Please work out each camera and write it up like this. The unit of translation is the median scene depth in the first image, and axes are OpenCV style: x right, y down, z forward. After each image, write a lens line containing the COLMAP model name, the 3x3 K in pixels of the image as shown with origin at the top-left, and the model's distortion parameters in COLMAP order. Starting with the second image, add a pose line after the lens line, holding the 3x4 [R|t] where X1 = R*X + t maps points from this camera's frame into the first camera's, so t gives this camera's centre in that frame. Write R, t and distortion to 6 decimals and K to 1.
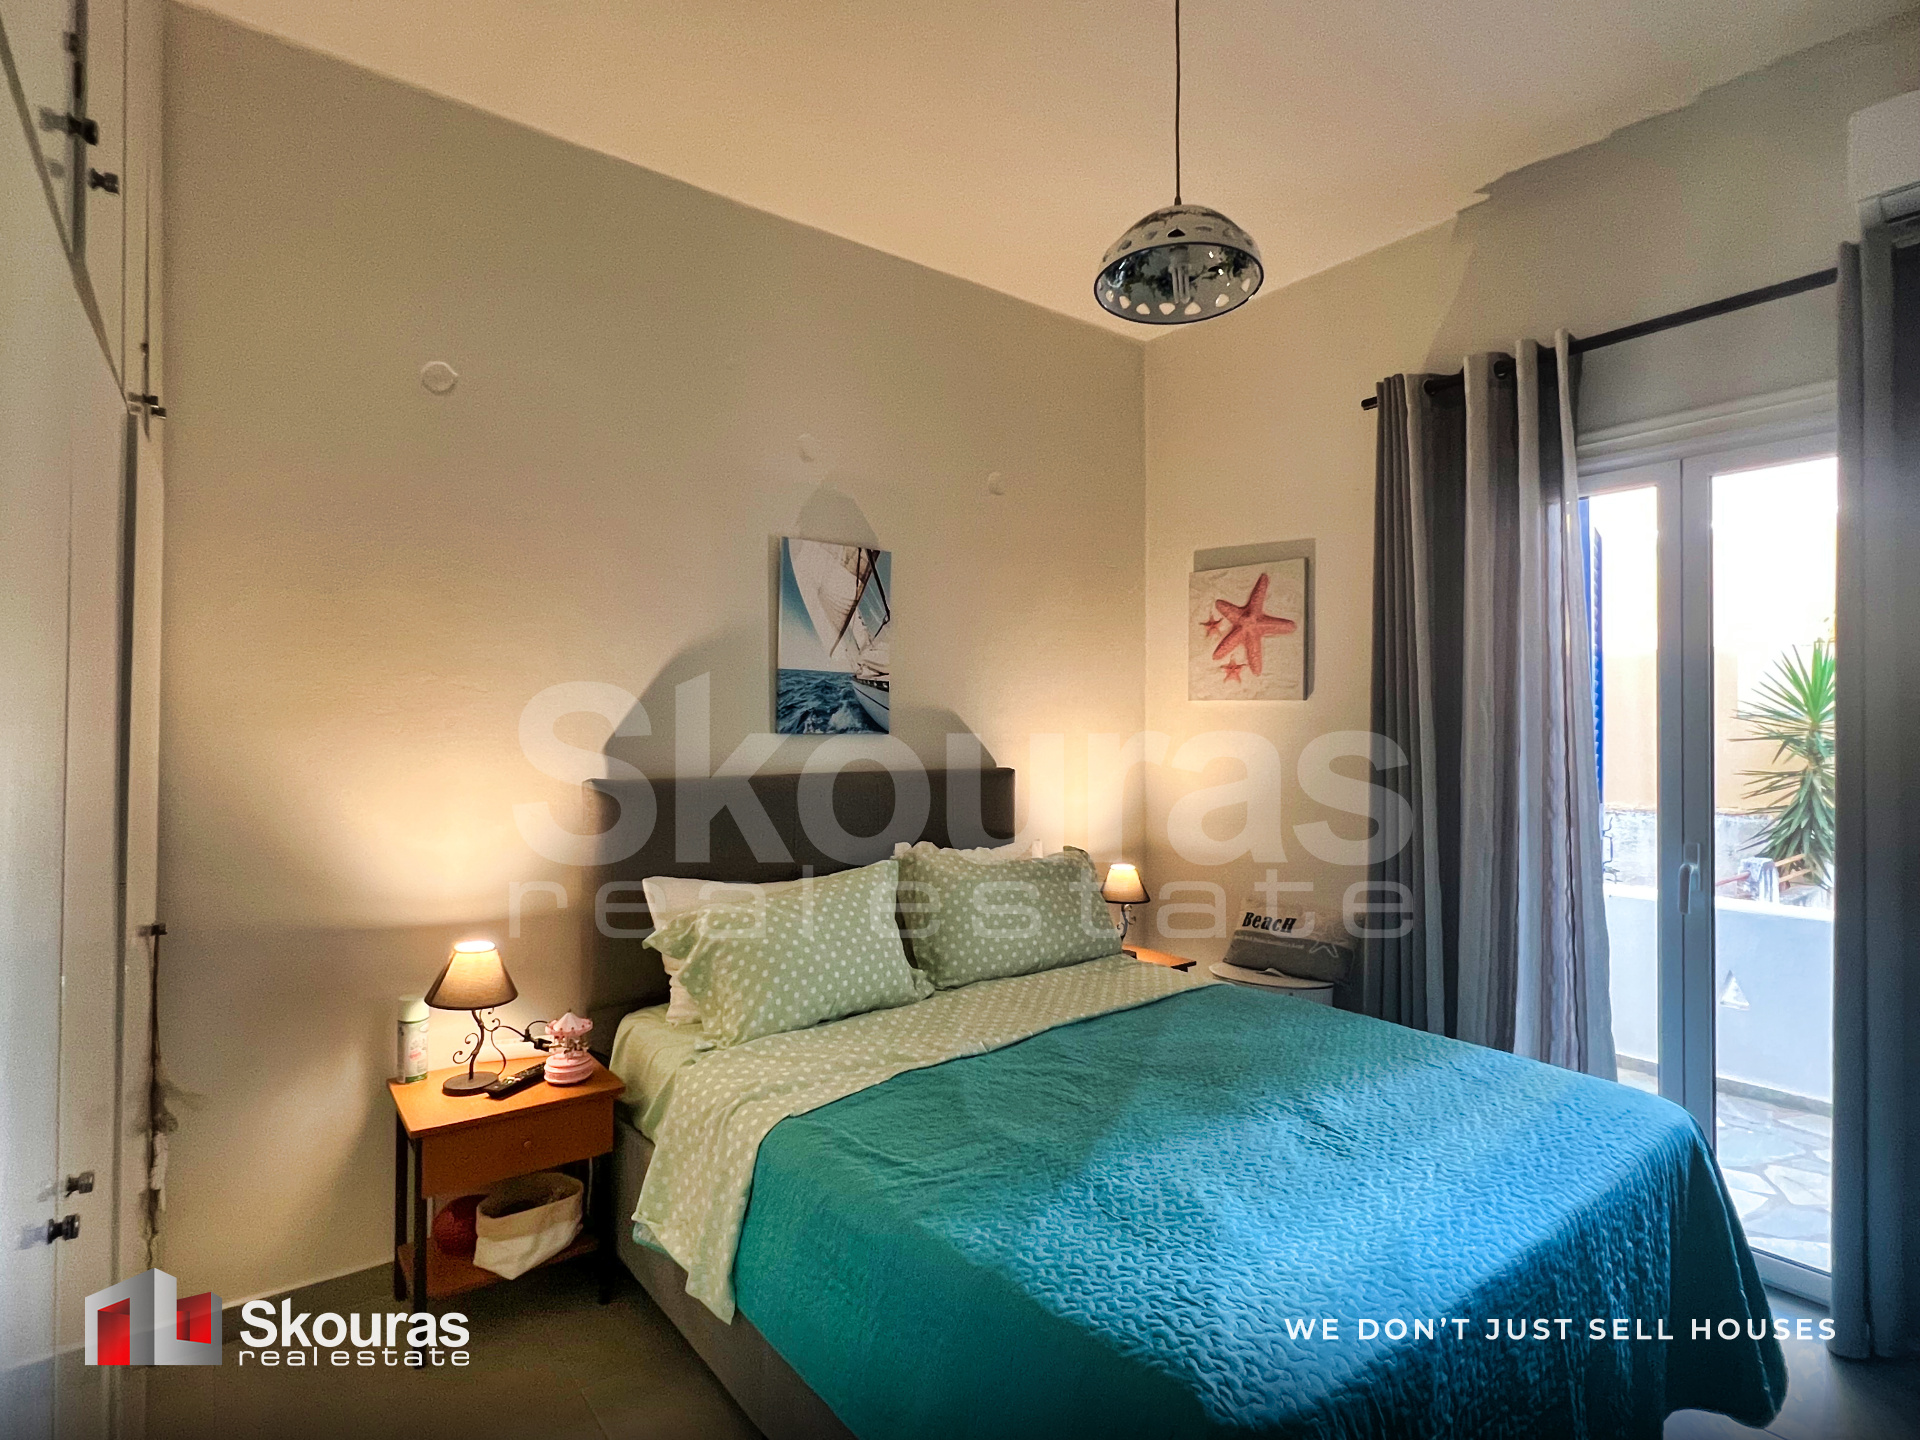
lens RADIAL K [[974.2, 0, 955.4], [0, 974.2, 716.9], [0, 0, 1]] dist [-0.002135, 0.000655]
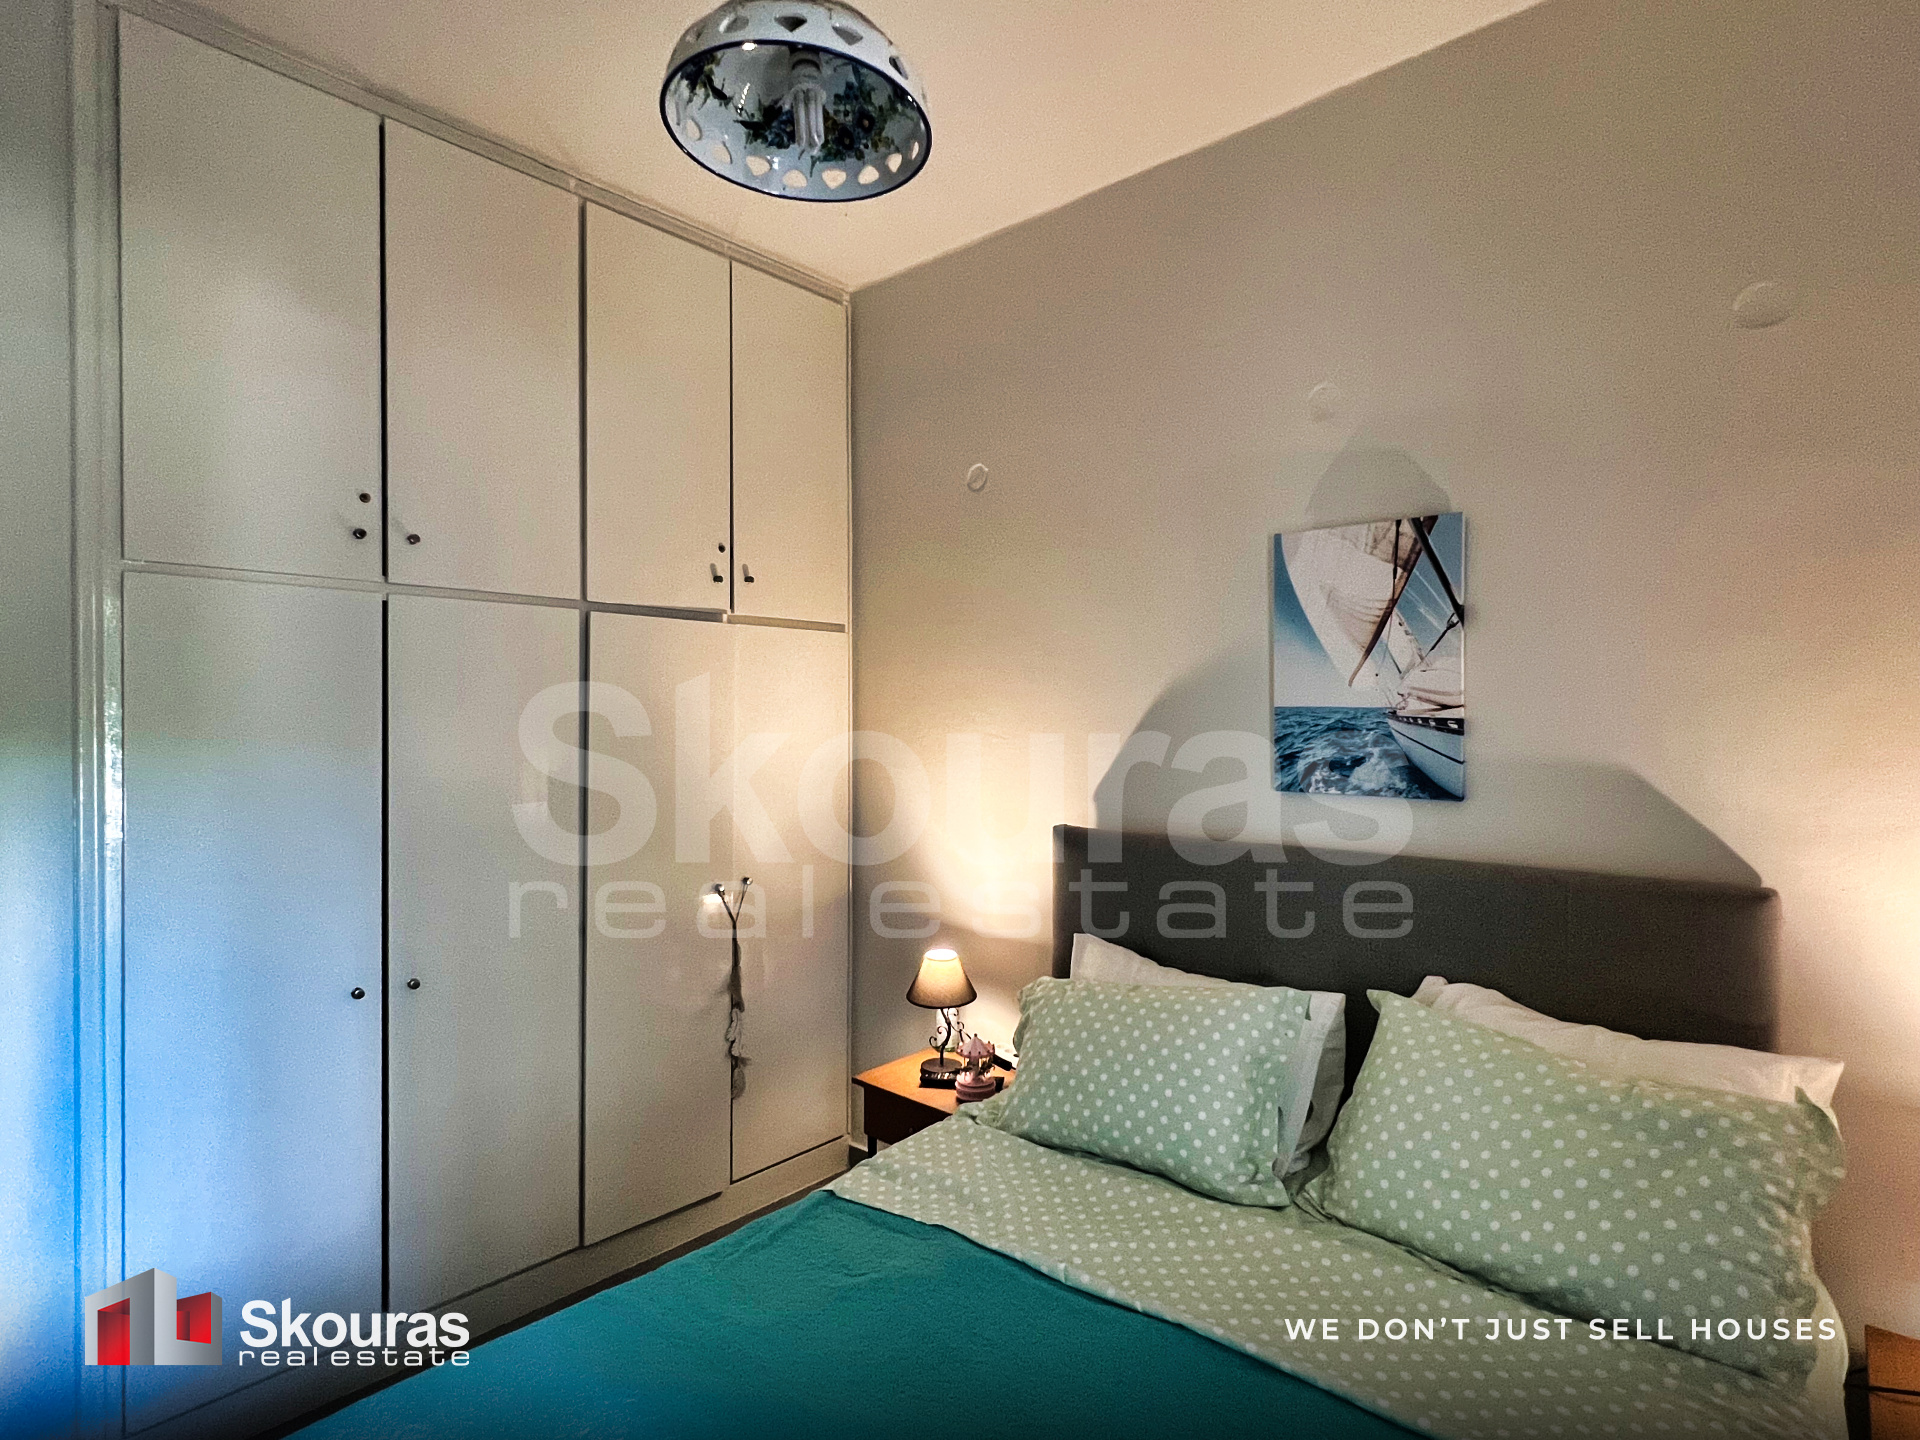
lens RADIAL K [[974.2, 0, 955.4], [0, 974.2, 716.9], [0, 0, 1]] dist [-0.002135, 0.000655]
pose [[0.186247, -0.000465, -0.982503, 0.506381], [0.008799, 0.999961, 0.001195, -0.042350], [0.982464, -0.008867, 0.186244, 0.581155]]
